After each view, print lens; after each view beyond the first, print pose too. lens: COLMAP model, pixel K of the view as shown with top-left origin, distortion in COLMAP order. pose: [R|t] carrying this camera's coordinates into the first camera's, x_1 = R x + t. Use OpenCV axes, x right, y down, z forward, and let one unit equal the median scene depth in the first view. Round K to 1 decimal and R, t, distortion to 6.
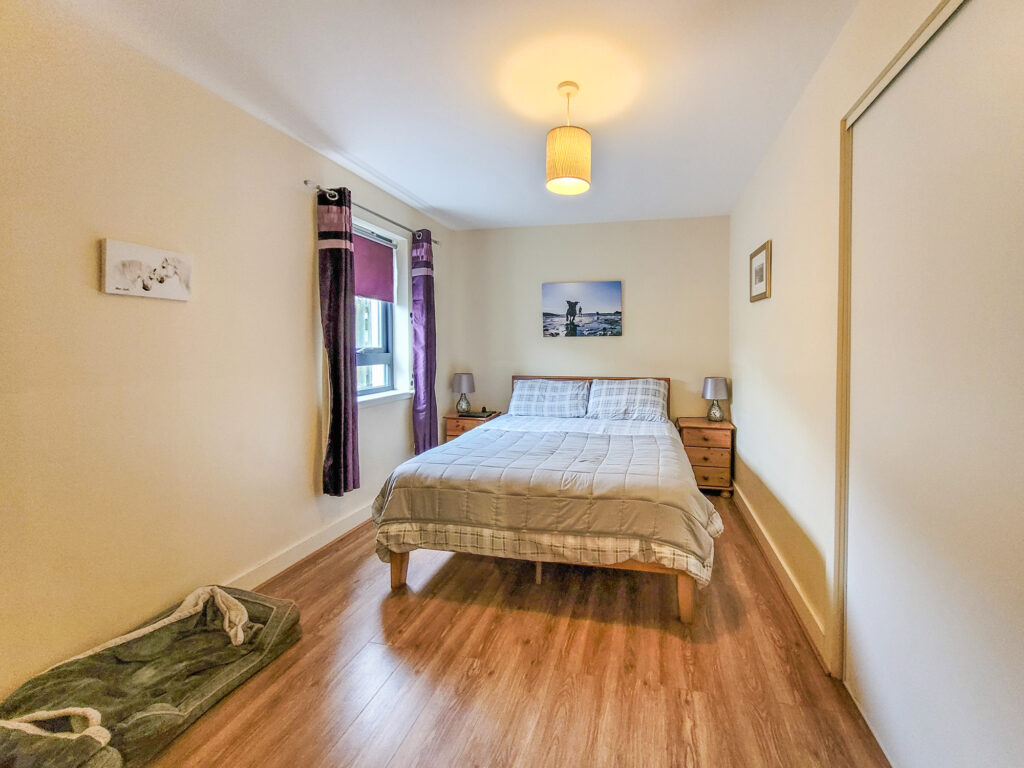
lens RADIAL K [[409.8, 0, 530.2], [0, 409.8, 351.7], [0, 0, 1]] dist [-0.001196, -0.000045]
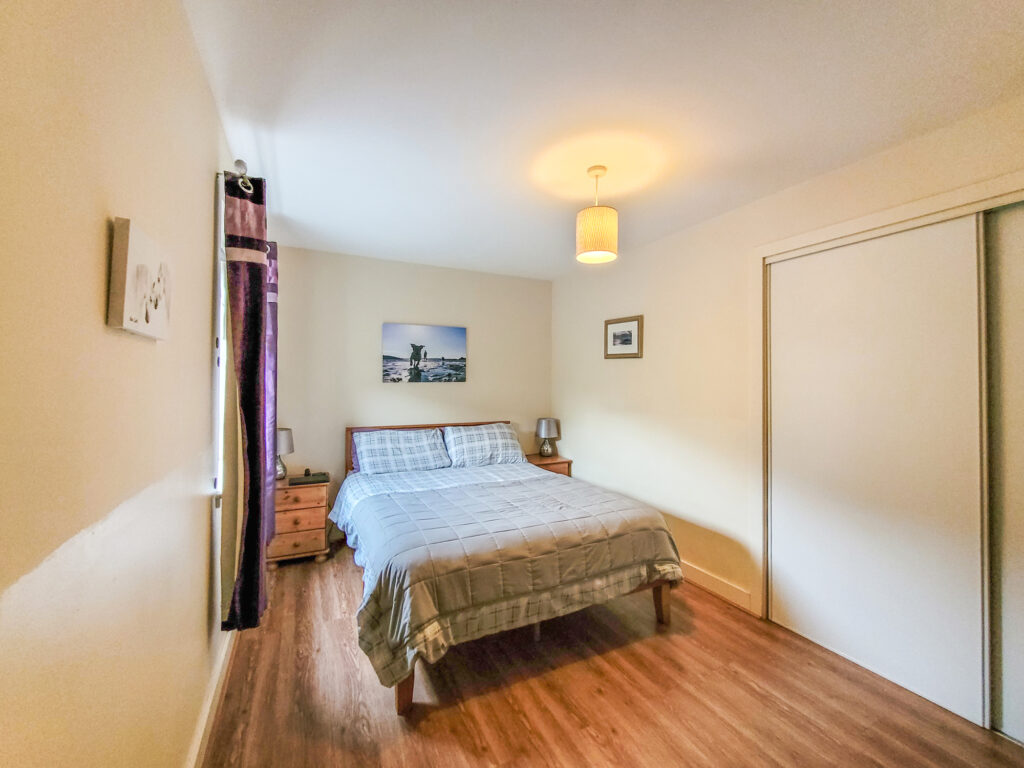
lens RADIAL K [[421.0, 0, 512.7], [0, 421.0, 375.2], [0, 0, 1]] dist [-0.000499, 0.000006]
pose [[0.793495, 0.011977, 0.608459, -0.351703], [0.008245, 0.999503, -0.030425, -0.024490], [-0.608521, 0.029159, 0.793002, 0.112301]]
